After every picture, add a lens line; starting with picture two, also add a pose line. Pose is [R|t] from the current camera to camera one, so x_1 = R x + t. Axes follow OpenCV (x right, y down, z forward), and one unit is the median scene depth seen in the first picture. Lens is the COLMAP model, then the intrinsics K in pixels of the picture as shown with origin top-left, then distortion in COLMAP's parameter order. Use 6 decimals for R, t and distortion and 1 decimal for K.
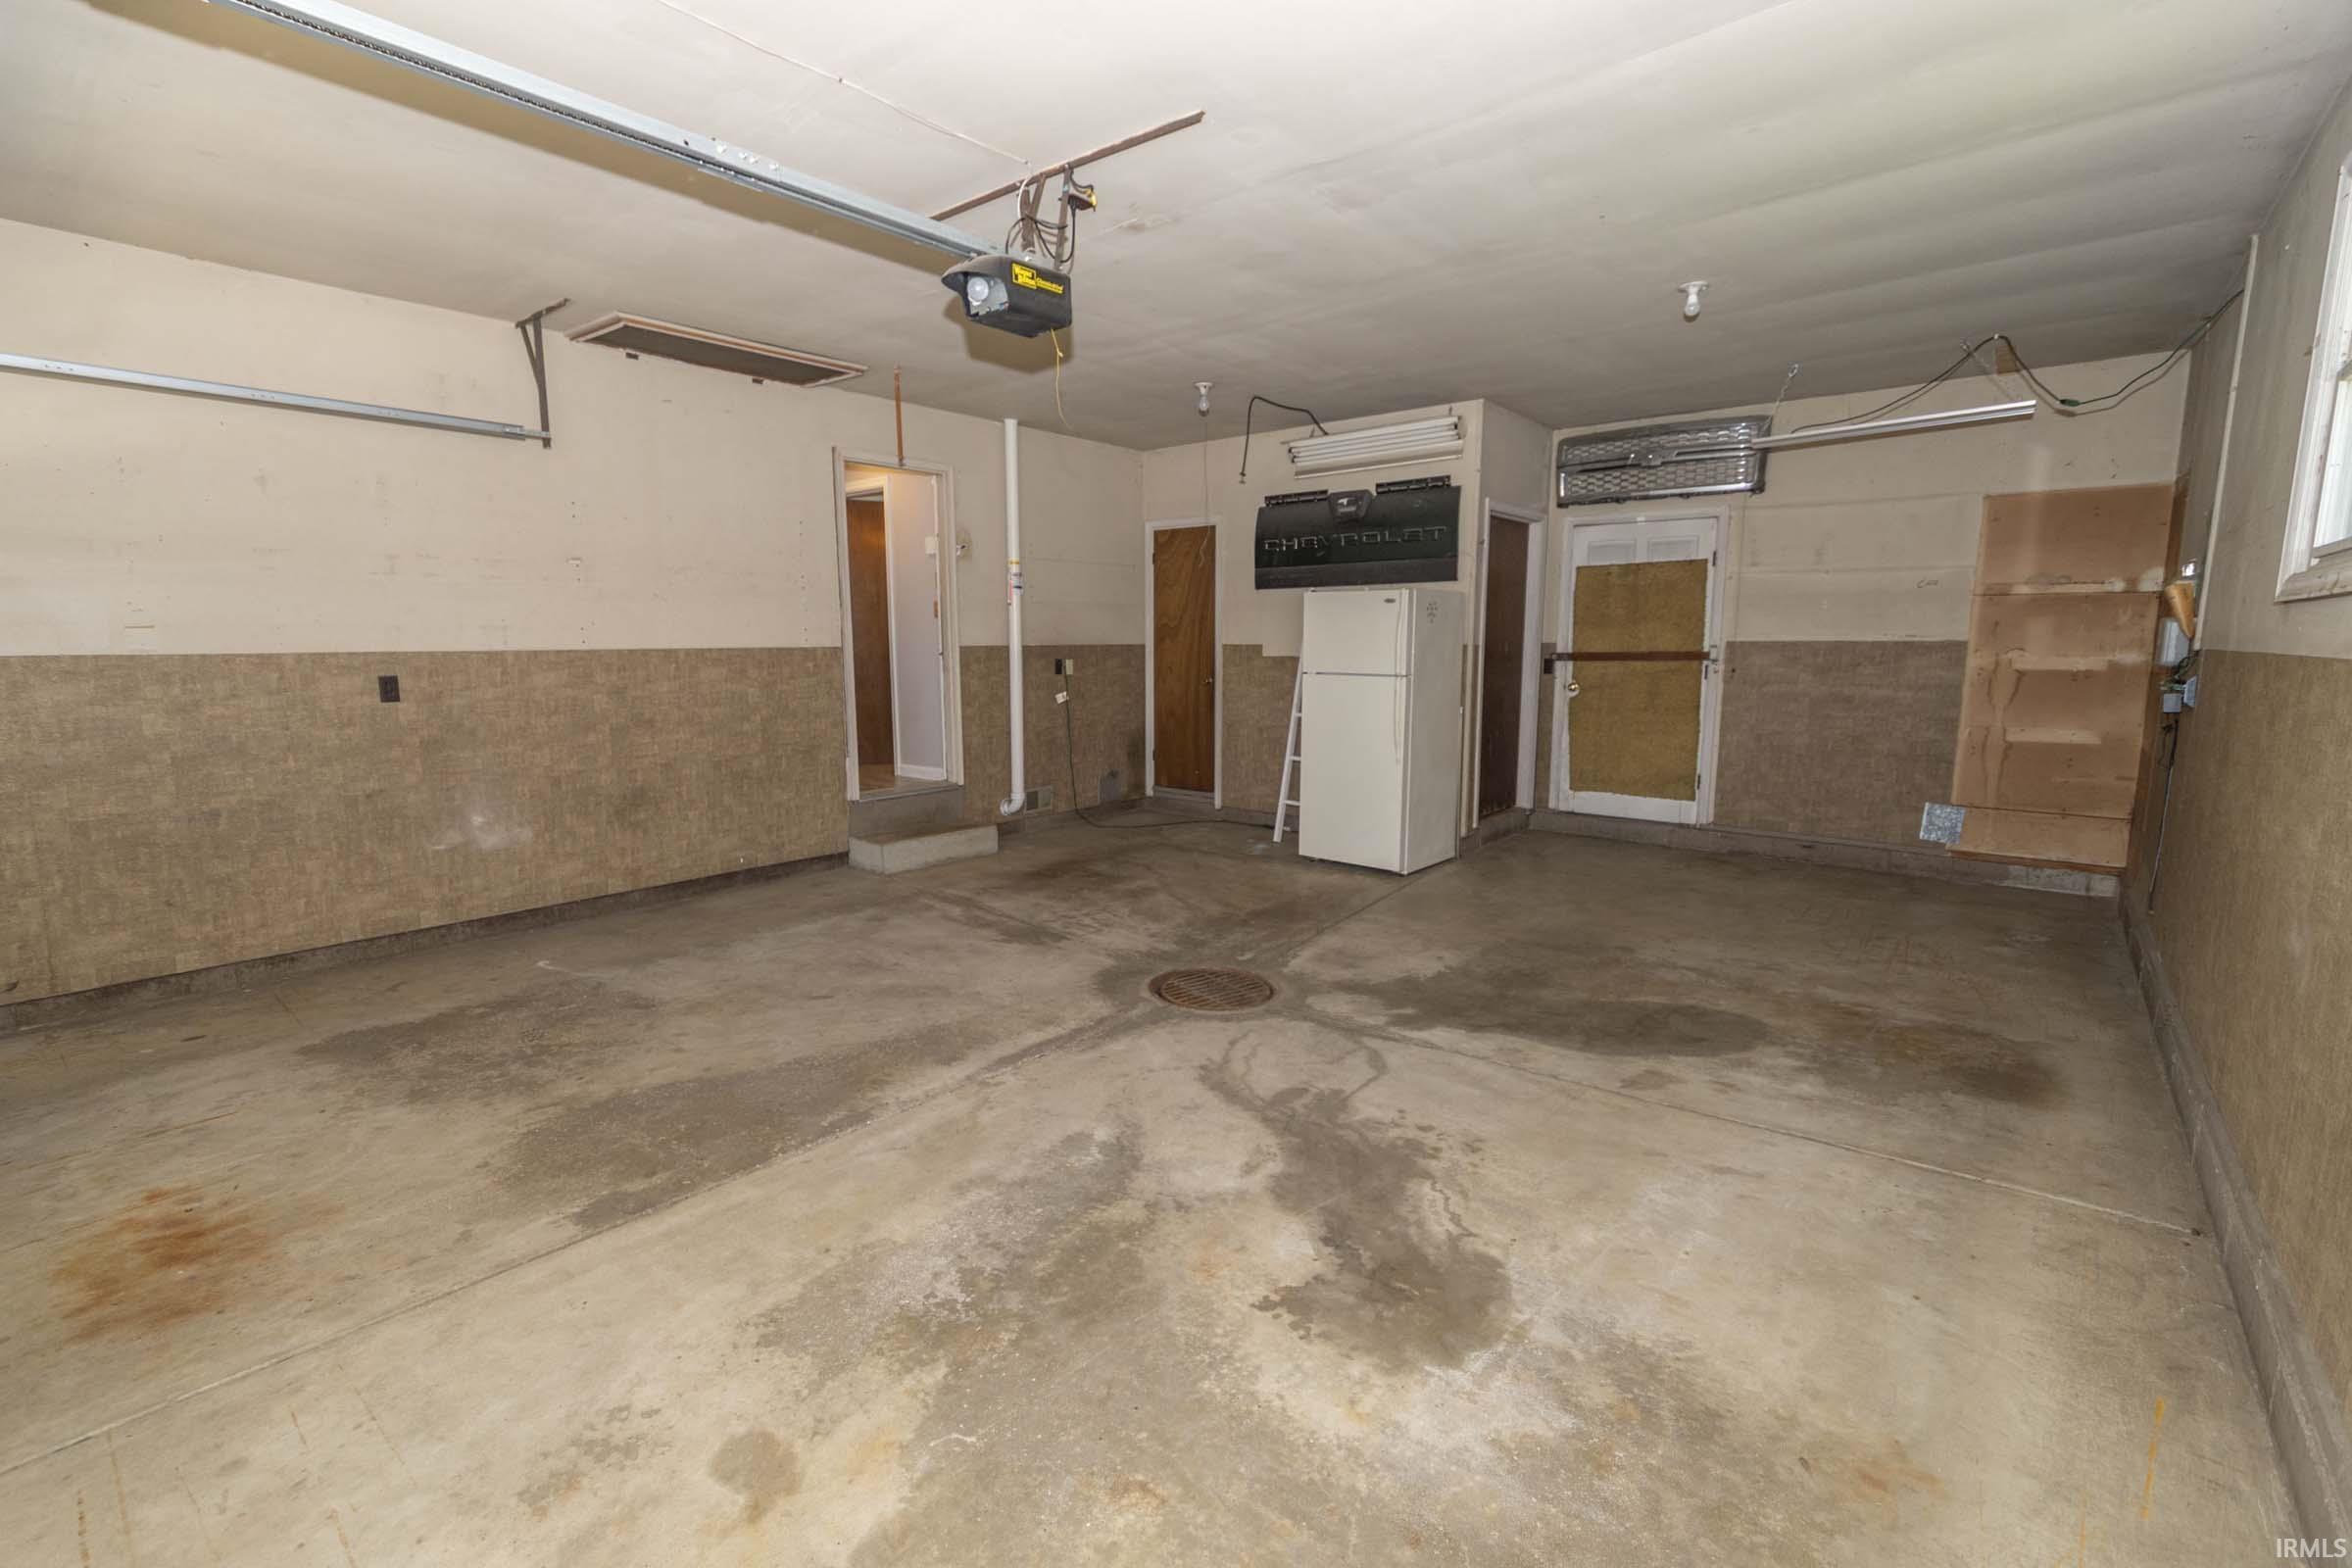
lens RADIAL K [[1044.5, 0, 1145.0], [0, 1044.5, 777.1], [0, 0, 1]] dist [0.013601, -0.003375]
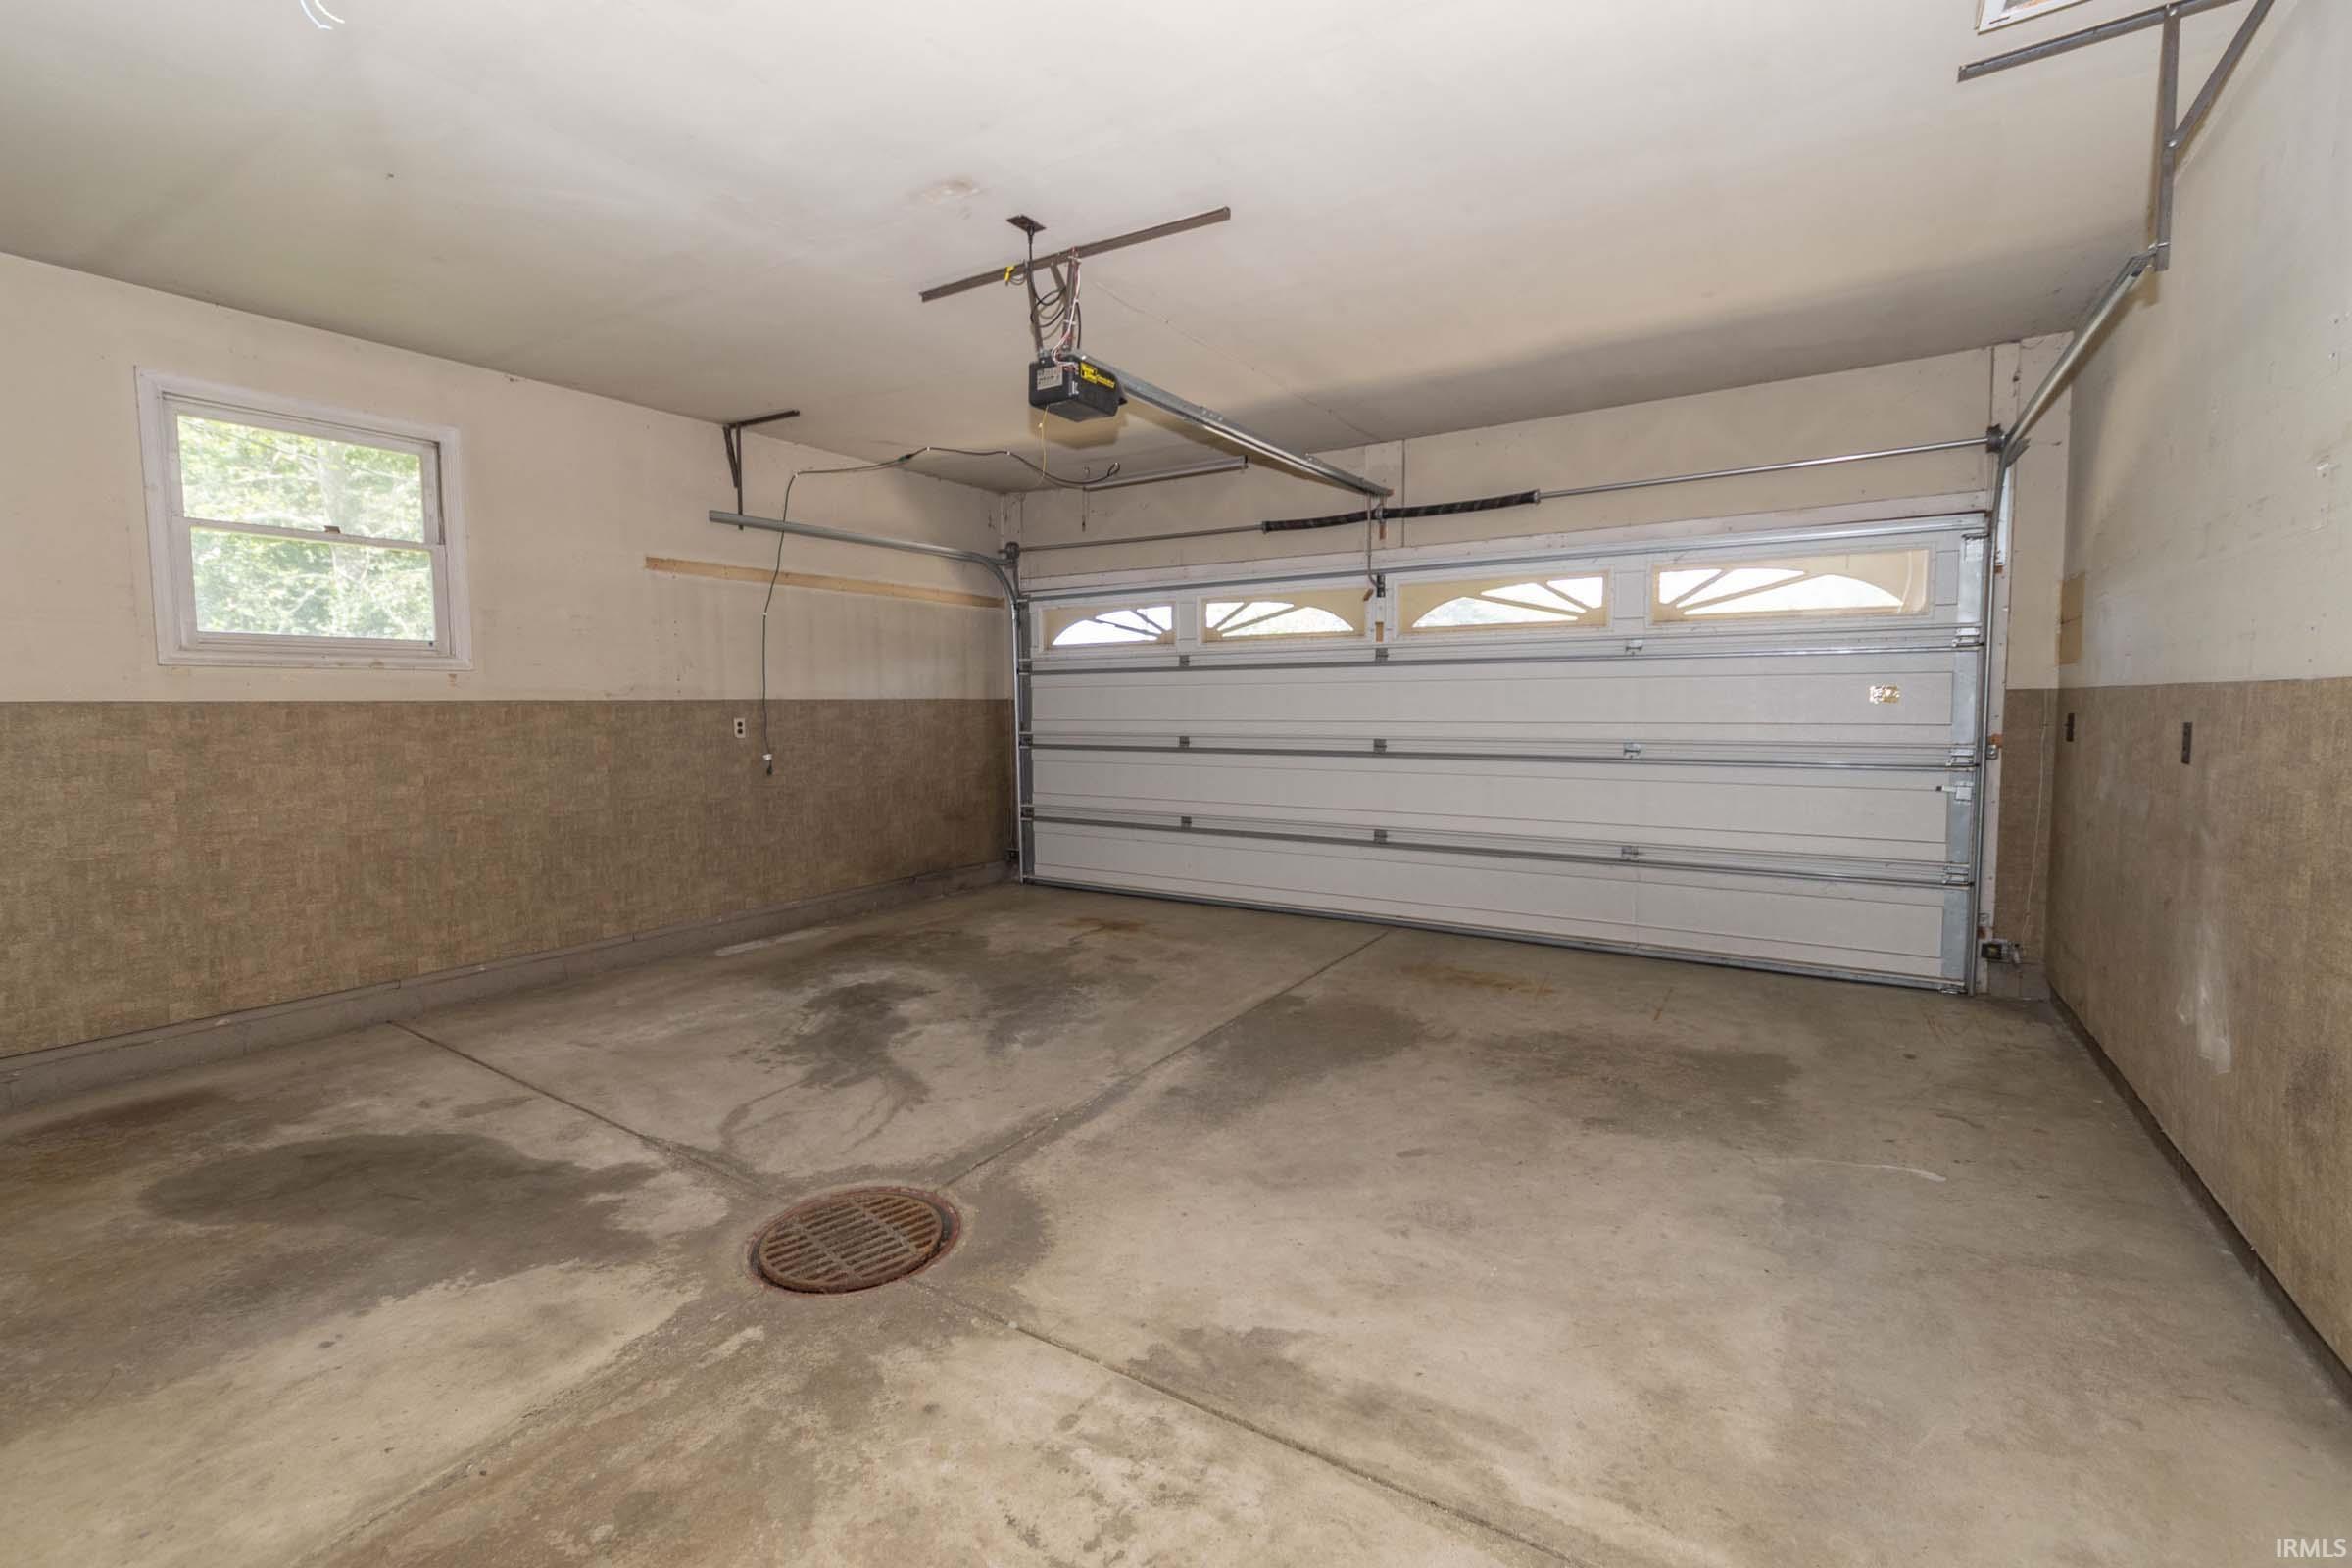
lens RADIAL K [[1044.5, 0, 1145.0], [0, 1044.5, 777.1], [0, 0, 1]] dist [0.013601, -0.003375]
pose [[-0.992615, 0.019898, -0.119668, -0.043416], [-0.004998, 0.978911, 0.204224, -0.230558], [0.121208, 0.203314, -0.971582, 1.885247]]
